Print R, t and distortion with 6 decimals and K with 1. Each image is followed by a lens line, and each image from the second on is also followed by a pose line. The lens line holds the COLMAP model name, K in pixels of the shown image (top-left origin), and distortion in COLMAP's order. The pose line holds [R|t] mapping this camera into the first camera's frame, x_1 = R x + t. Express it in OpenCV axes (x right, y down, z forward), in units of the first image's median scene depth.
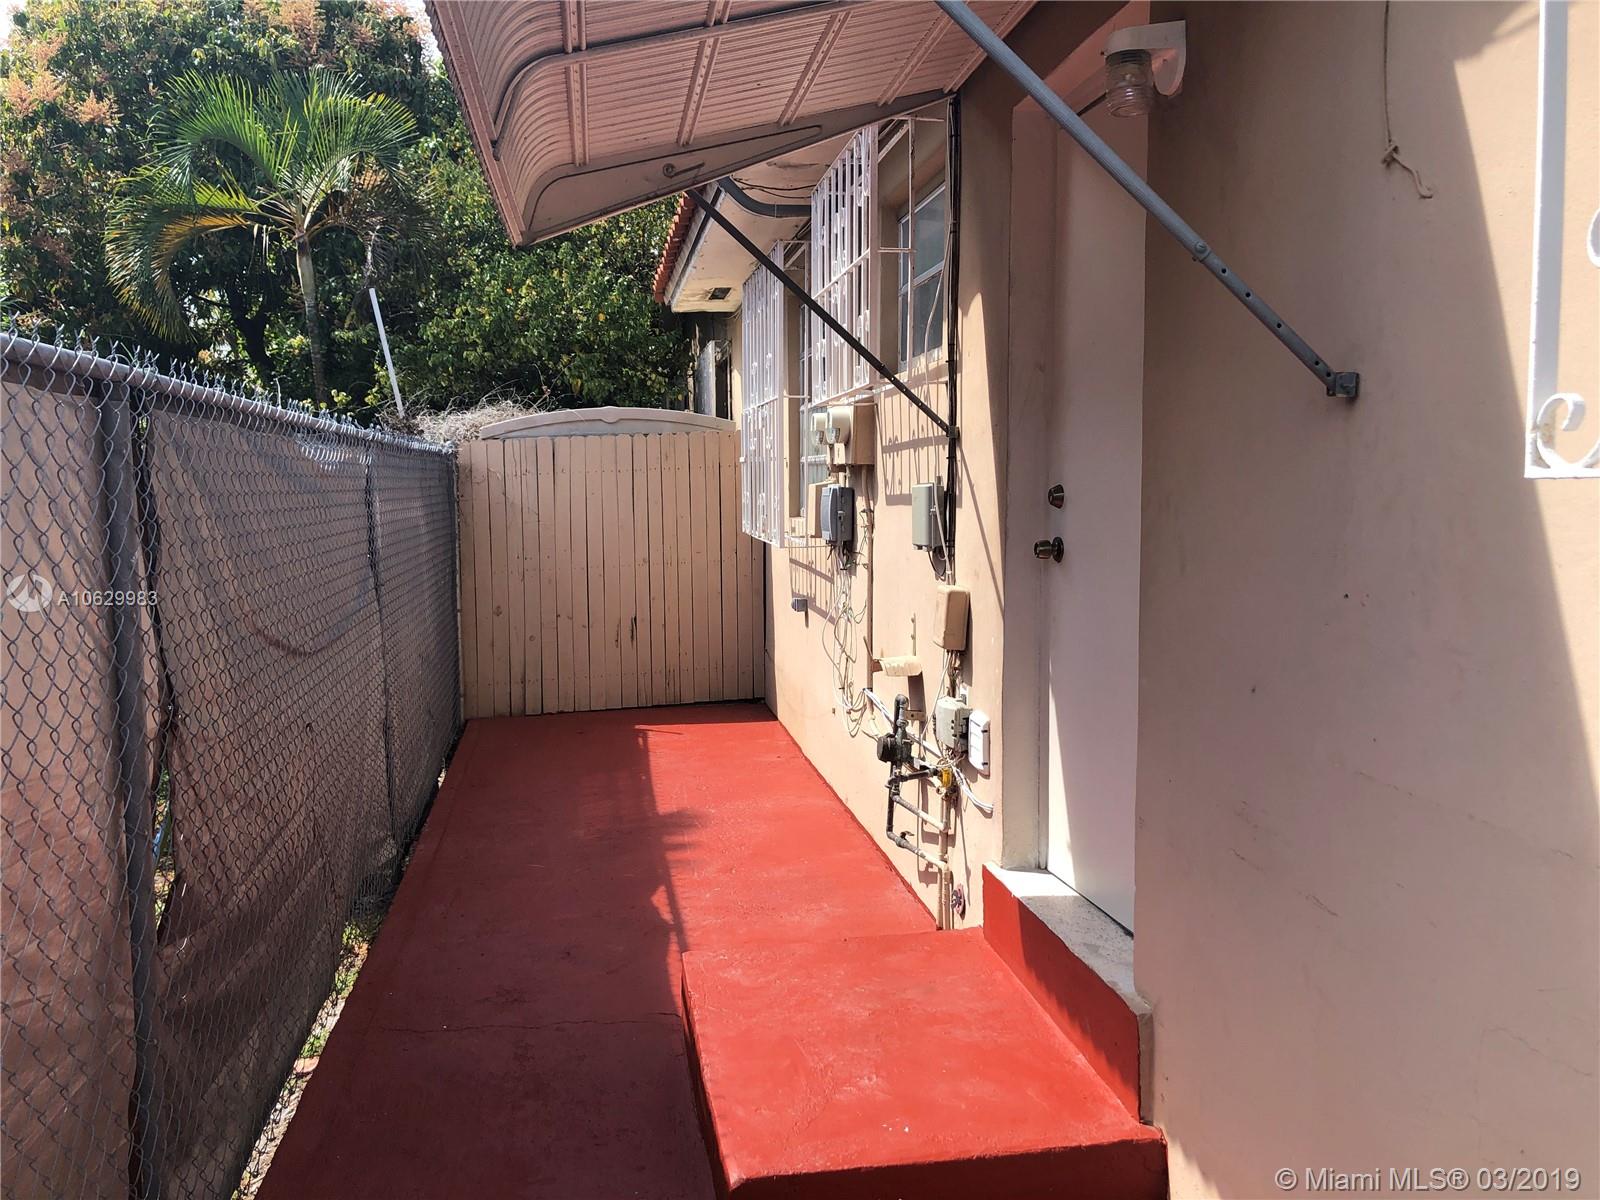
lens RADIAL K [[1322.1, 0, 802.3], [0, 1322.1, 596.6], [0, 0, 1]] dist [0.040209, -0.038171]
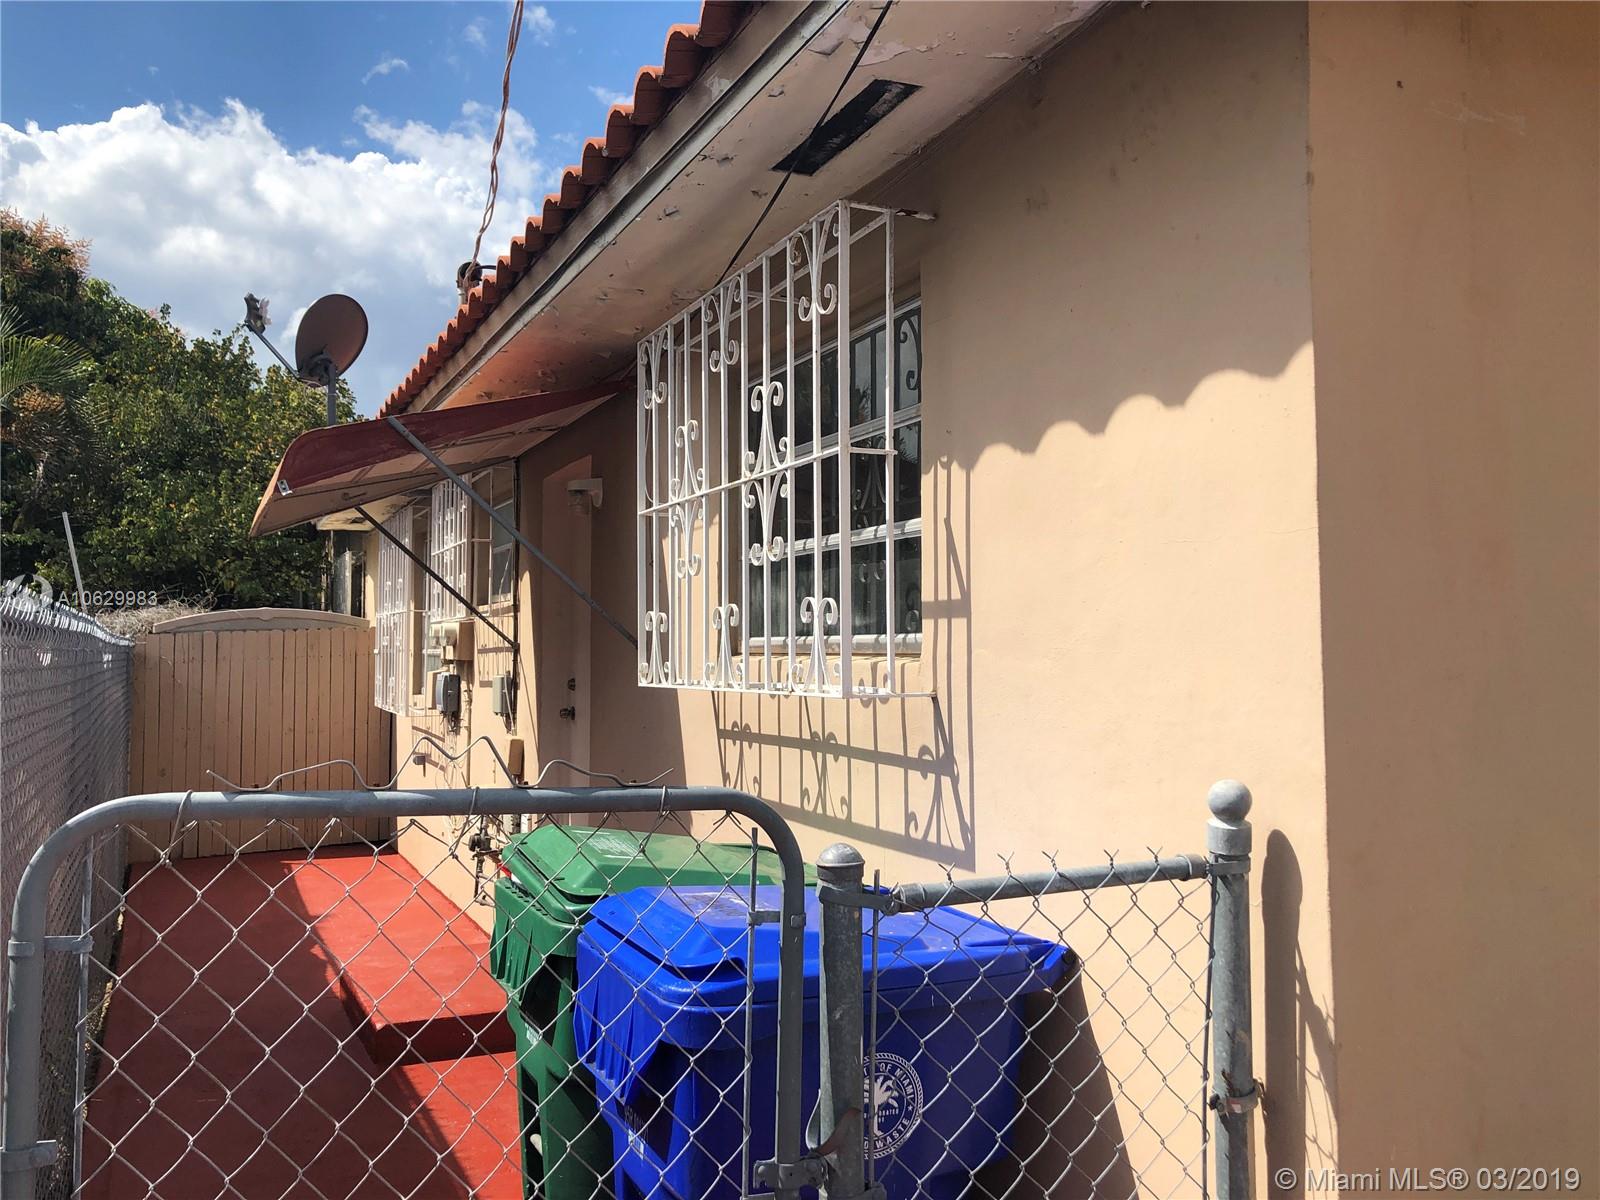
lens RADIAL K [[1322.1, 0, 802.3], [0, 1322.1, 596.6], [0, 0, 1]] dist [0.040209, -0.038171]
pose [[0.961937, 0.020296, 0.272517, 0.002151], [0.015885, 0.991399, -0.129908, 0.027792], [-0.272810, 0.129292, 0.953341, -0.503042]]
